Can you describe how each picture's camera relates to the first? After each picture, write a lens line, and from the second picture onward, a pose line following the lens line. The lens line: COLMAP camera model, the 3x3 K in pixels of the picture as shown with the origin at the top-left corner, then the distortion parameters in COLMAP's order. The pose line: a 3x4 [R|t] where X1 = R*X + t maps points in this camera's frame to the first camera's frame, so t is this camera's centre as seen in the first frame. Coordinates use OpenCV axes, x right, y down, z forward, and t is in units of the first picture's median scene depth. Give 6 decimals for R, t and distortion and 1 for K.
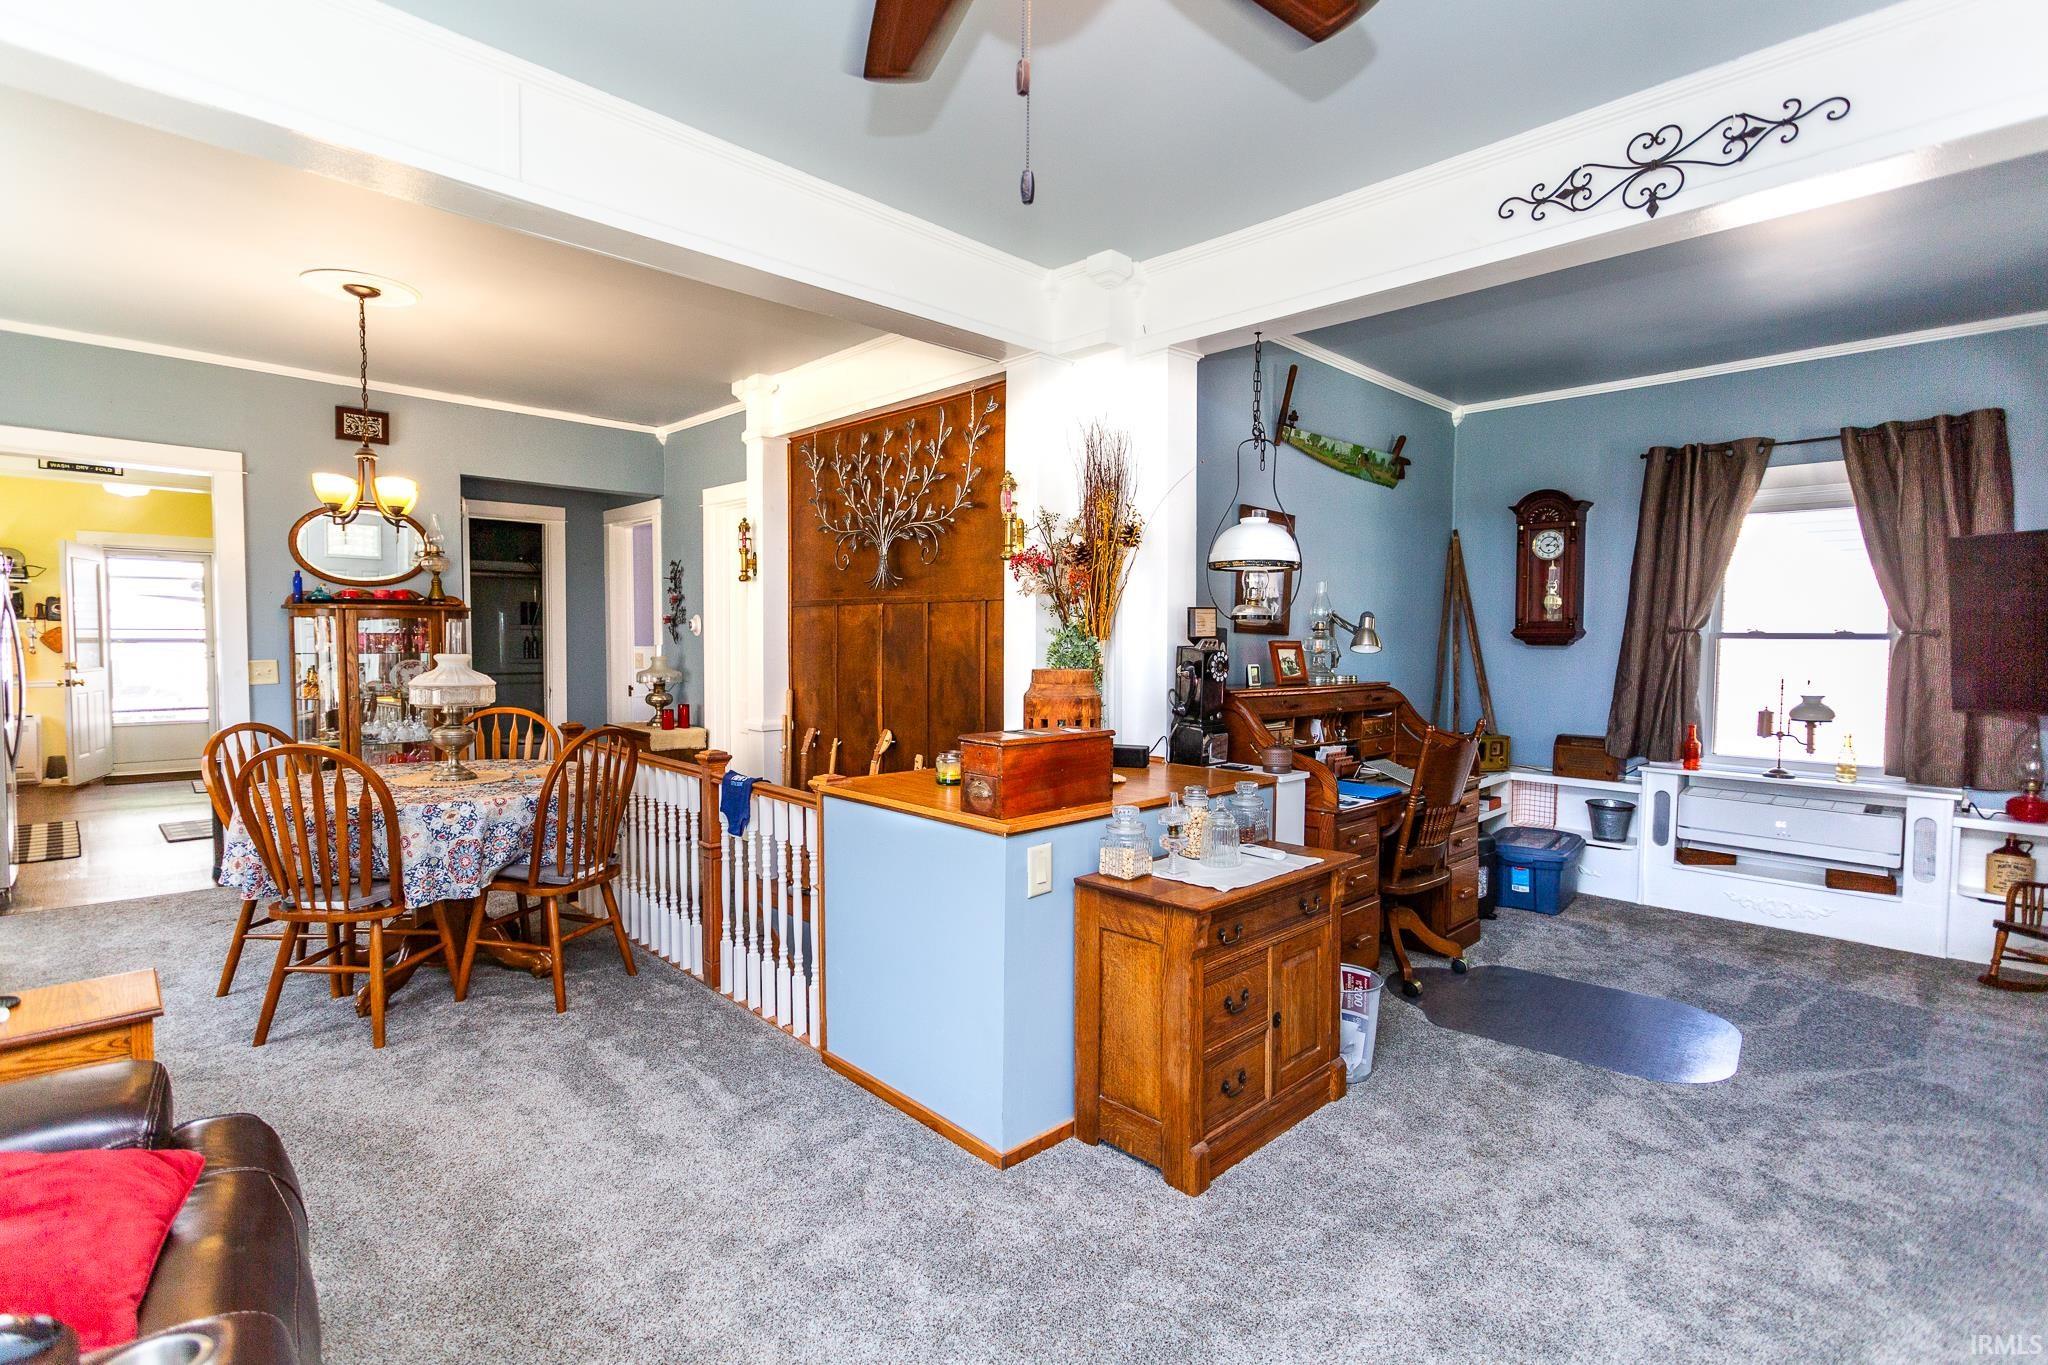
lens RADIAL K [[962.5, 0, 1024.0], [0, 962.5, 682.5], [0, 0, 1]] dist [0.001213, -0.000080]
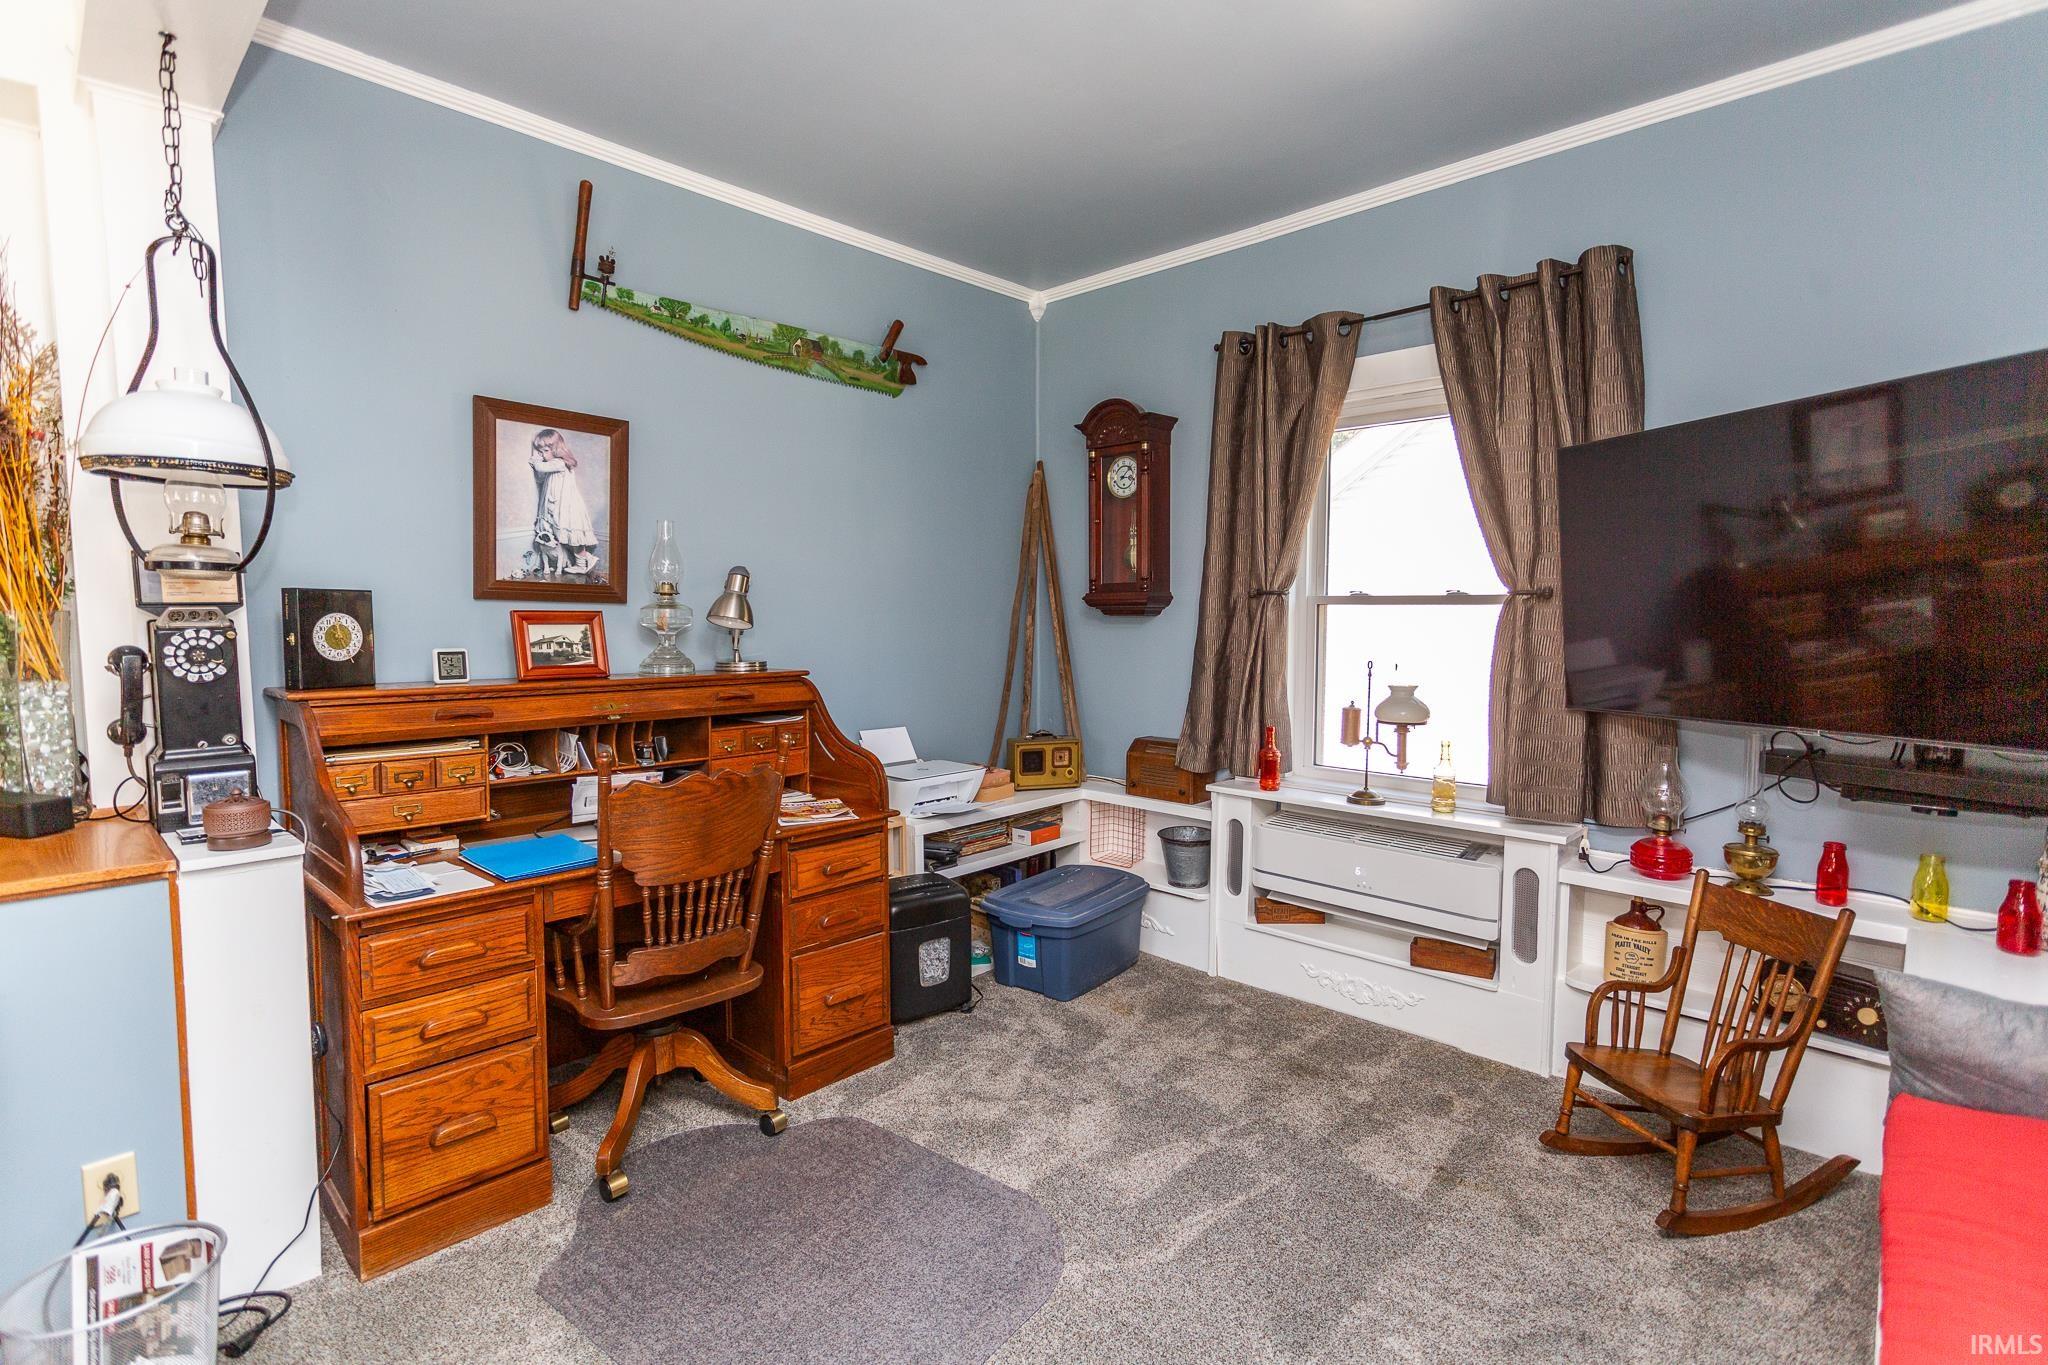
lens RADIAL K [[971.4, 0, 1026.1], [0, 971.4, 677.3], [0, 0, 1]] dist [-0.000874, -0.000100]
pose [[0.999034, -0.009166, 0.042980, 0.517093], [0.008215, 0.999718, 0.022267, -0.010304], [-0.043172, -0.021893, 0.998828, 0.314992]]
